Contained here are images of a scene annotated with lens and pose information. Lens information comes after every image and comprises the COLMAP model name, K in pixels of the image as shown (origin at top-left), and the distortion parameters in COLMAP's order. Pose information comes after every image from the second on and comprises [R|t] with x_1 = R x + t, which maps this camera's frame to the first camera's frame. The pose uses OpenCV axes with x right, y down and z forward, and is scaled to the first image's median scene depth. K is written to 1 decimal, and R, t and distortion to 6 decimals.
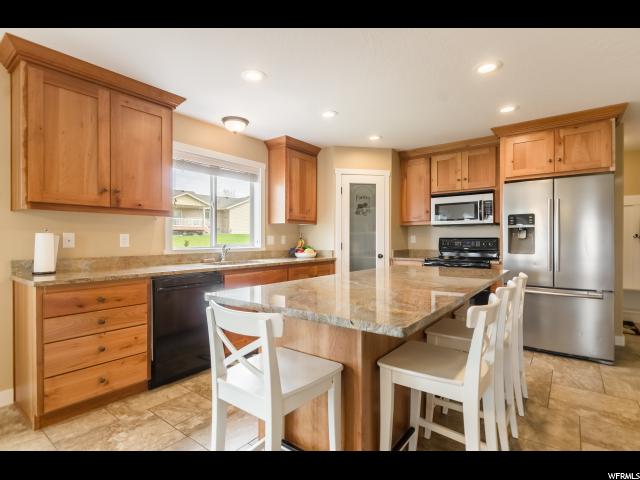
lens RADIAL K [[328.8, 0, 320.9], [0, 328.8, 239.9], [0, 0, 1]] dist [0.013107, -0.000116]
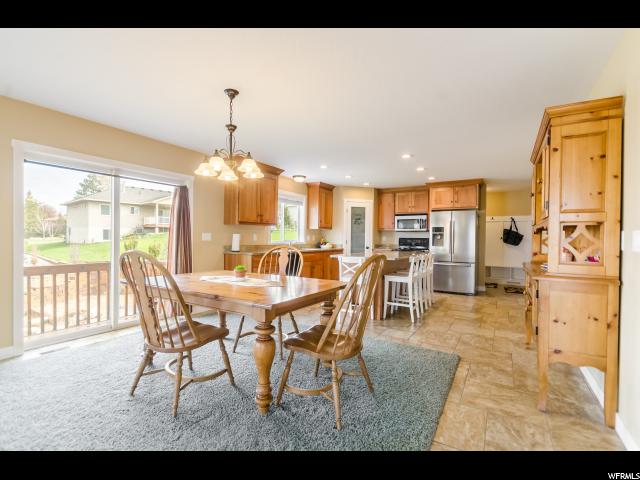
lens RADIAL K [[309.5, 0, 318.1], [0, 309.5, 239.8], [0, 0, 1]] dist [-0.001113, -0.000062]
pose [[0.994836, 0.011252, 0.100871, -0.274773], [-0.011784, 0.999920, 0.004673, 0.001282], [-0.100811, -0.005837, 0.994888, -0.696413]]
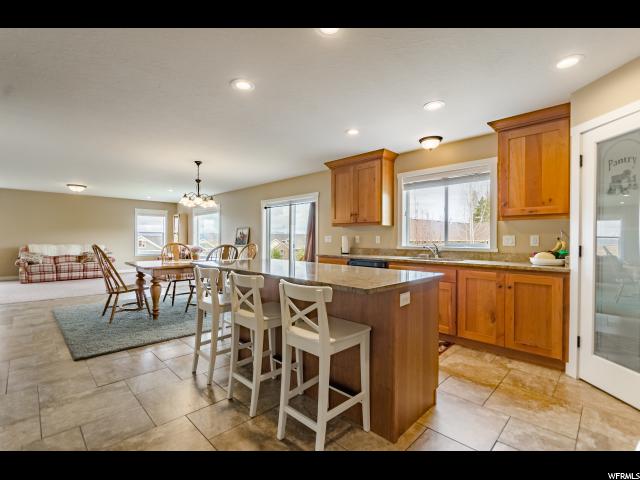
lens RADIAL K [[300.2, 0, 318.3], [0, 300.2, 240.4], [0, 0, 1]] dist [0.002412, -0.000037]
pose [[-0.143676, 0.004587, -0.989614, 0.730596], [-0.008045, 0.999951, 0.005803, -0.000769], [0.989592, 0.008795, -0.143632, 0.637551]]
